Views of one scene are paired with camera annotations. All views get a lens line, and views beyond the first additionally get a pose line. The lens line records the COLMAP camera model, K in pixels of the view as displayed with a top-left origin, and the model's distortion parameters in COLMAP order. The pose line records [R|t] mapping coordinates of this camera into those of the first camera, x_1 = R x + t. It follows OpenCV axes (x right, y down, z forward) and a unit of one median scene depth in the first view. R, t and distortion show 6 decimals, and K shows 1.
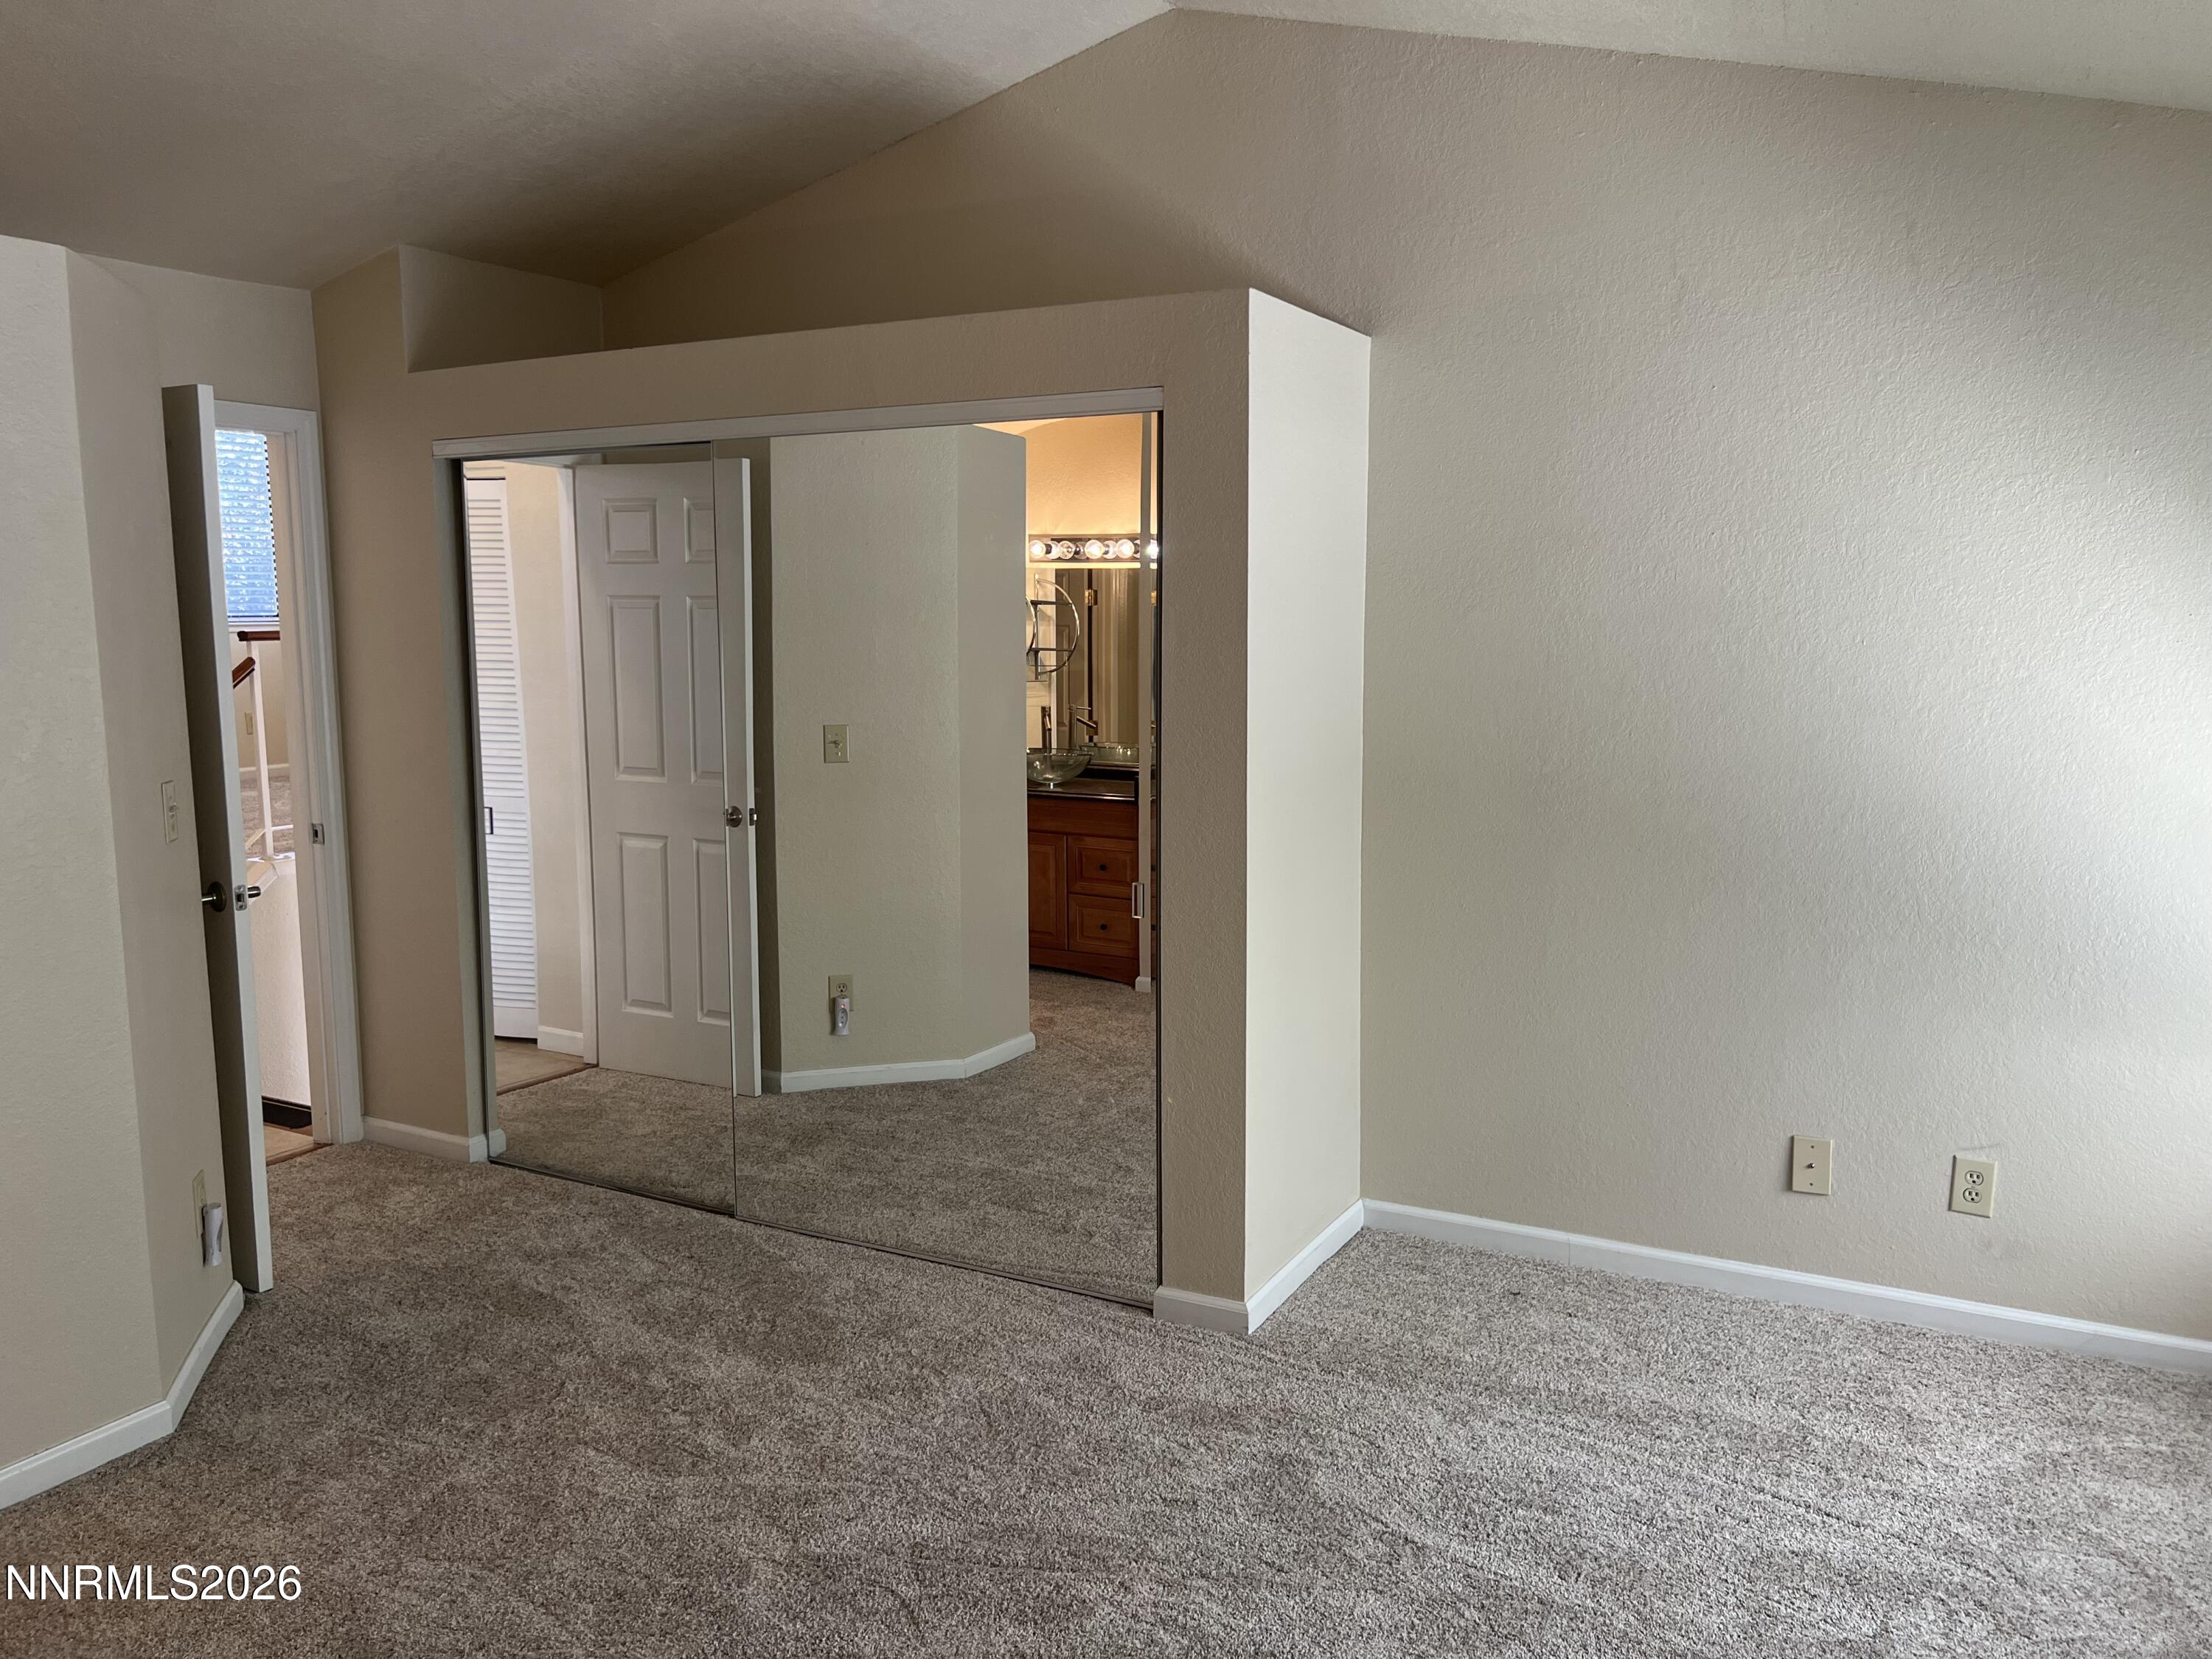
lens RADIAL K [[1666.3, 0, 1107.8], [0, 1666.3, 828.8], [0, 0, 1]] dist [0.070076, -0.051481]
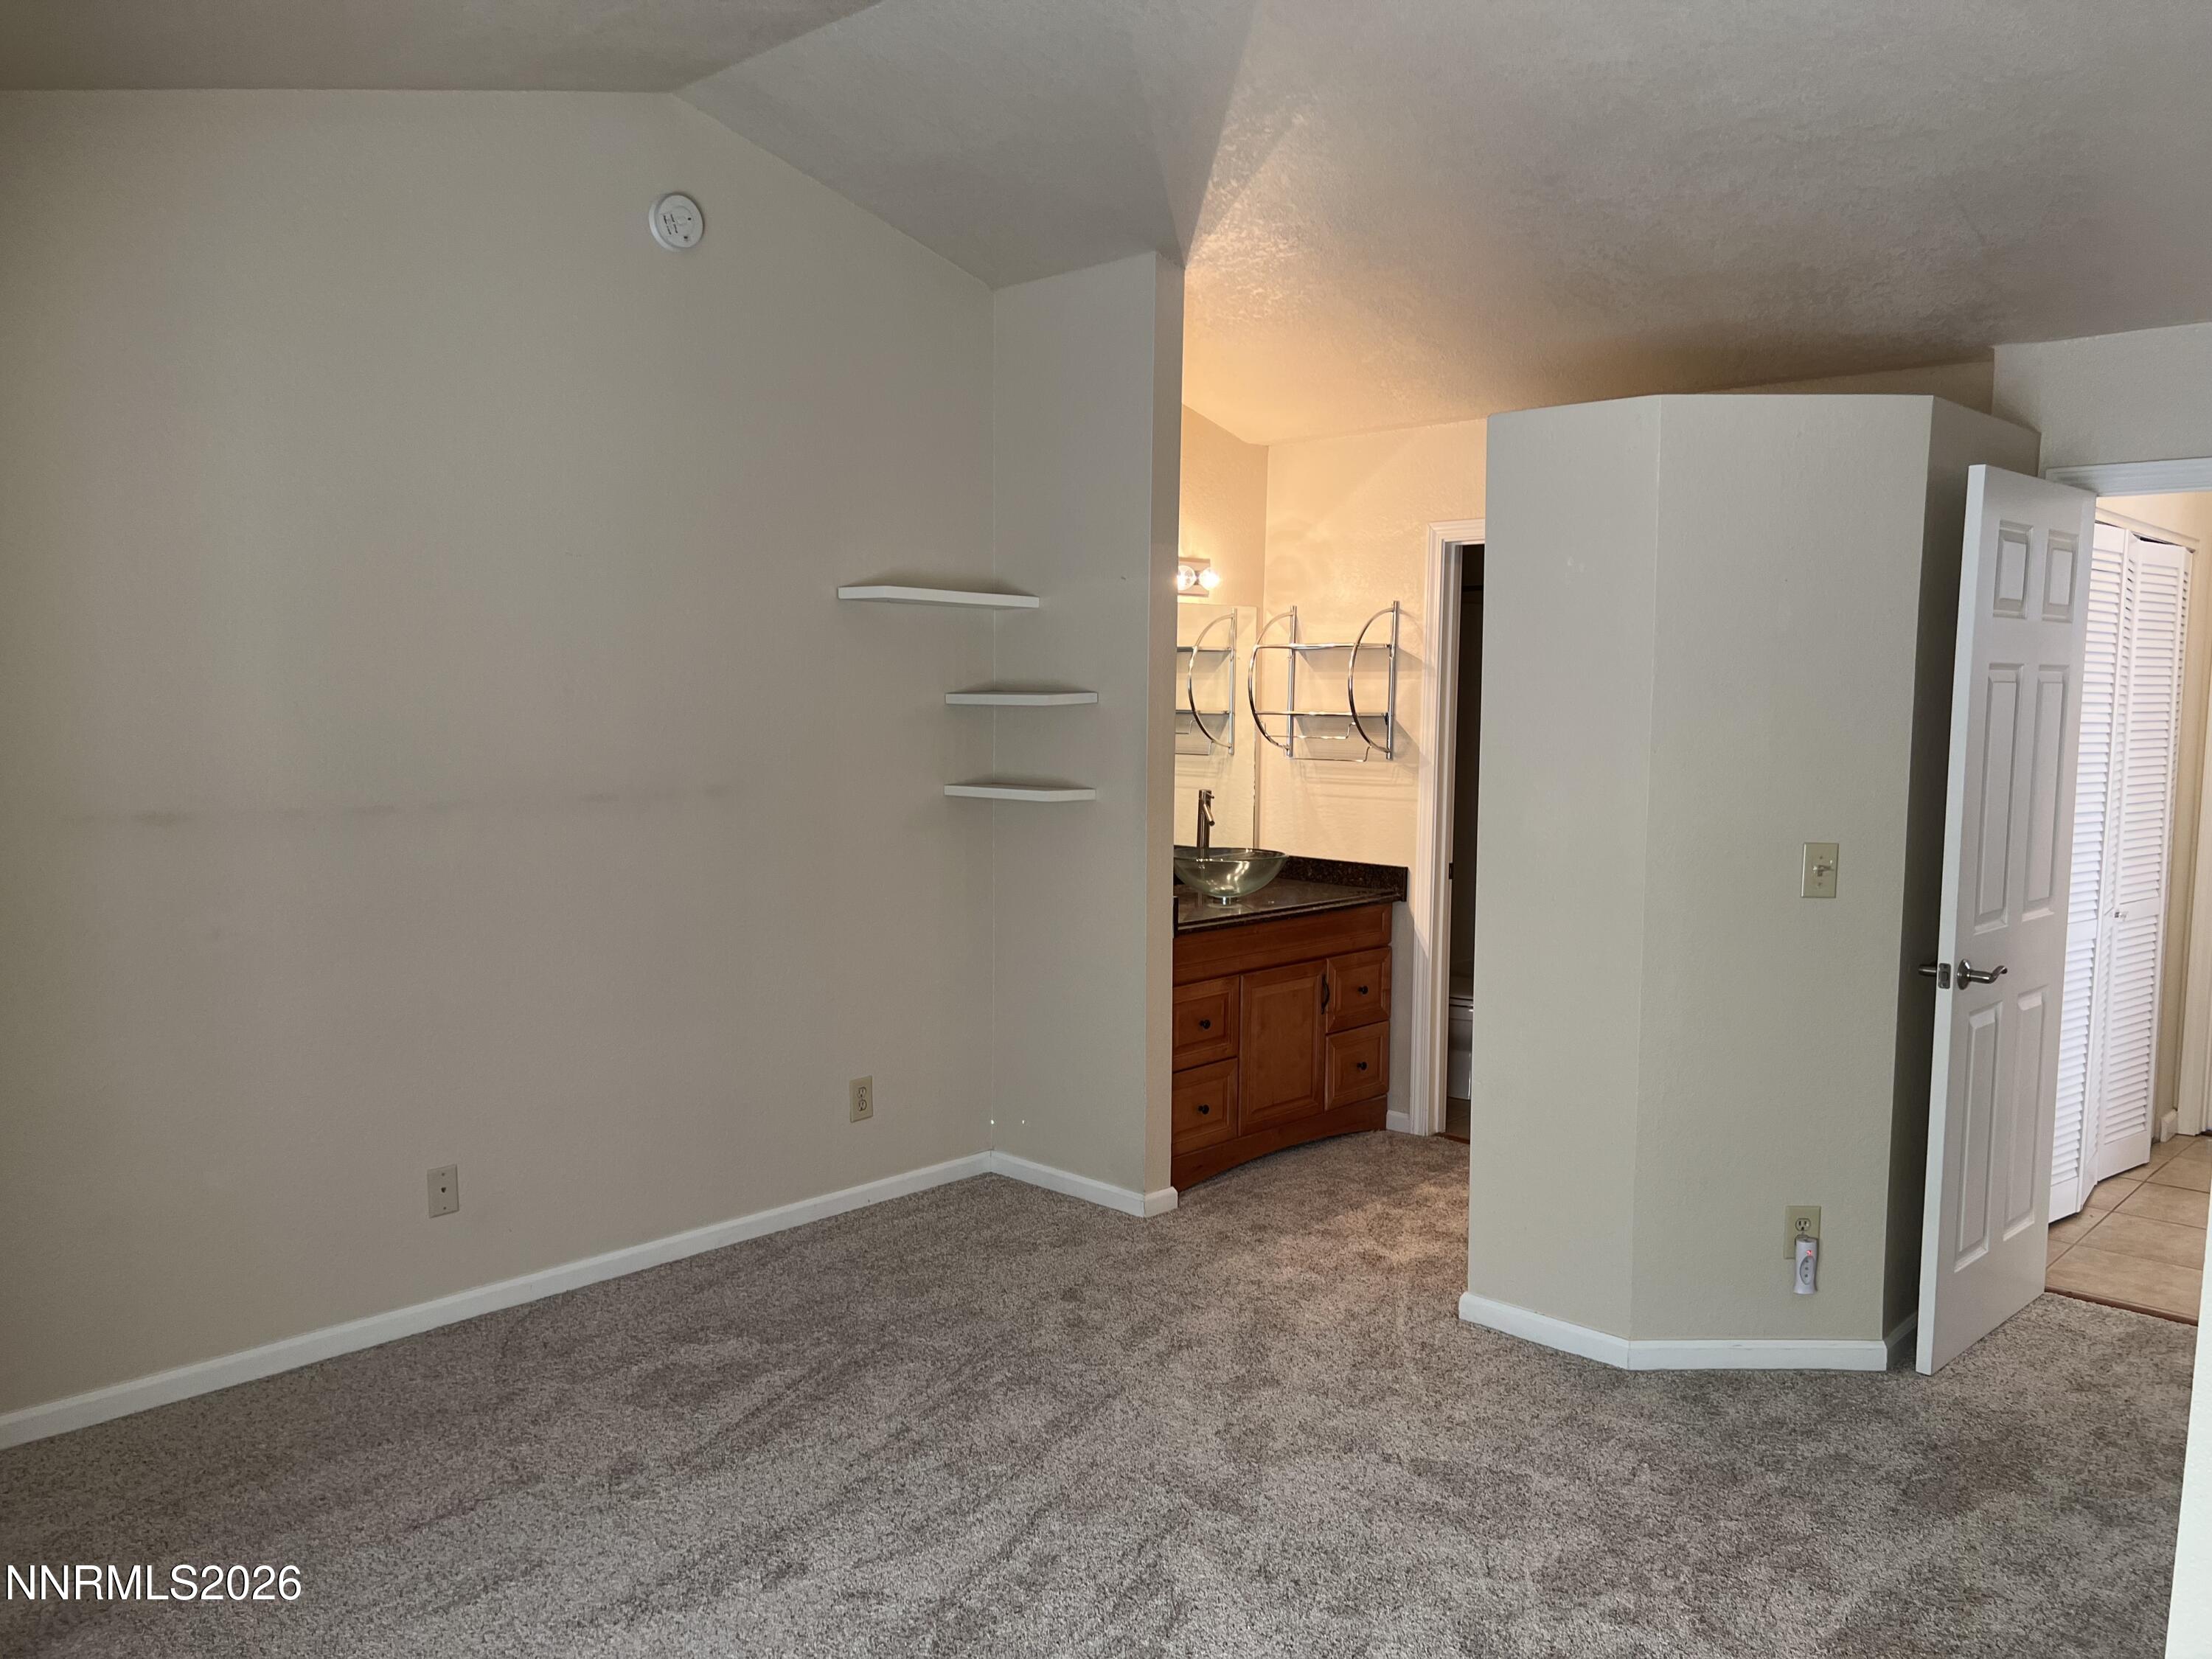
lens RADIAL K [[1666.3, 0, 1107.4], [0, 1666.3, 832.3], [0, 0, 1]] dist [0.070076, -0.051481]
pose [[-0.251541, 0.083365, -0.964250, 0.658712], [-0.138471, 0.982934, 0.121103, -0.109483], [0.957890, 0.163983, -0.235704, 0.876236]]
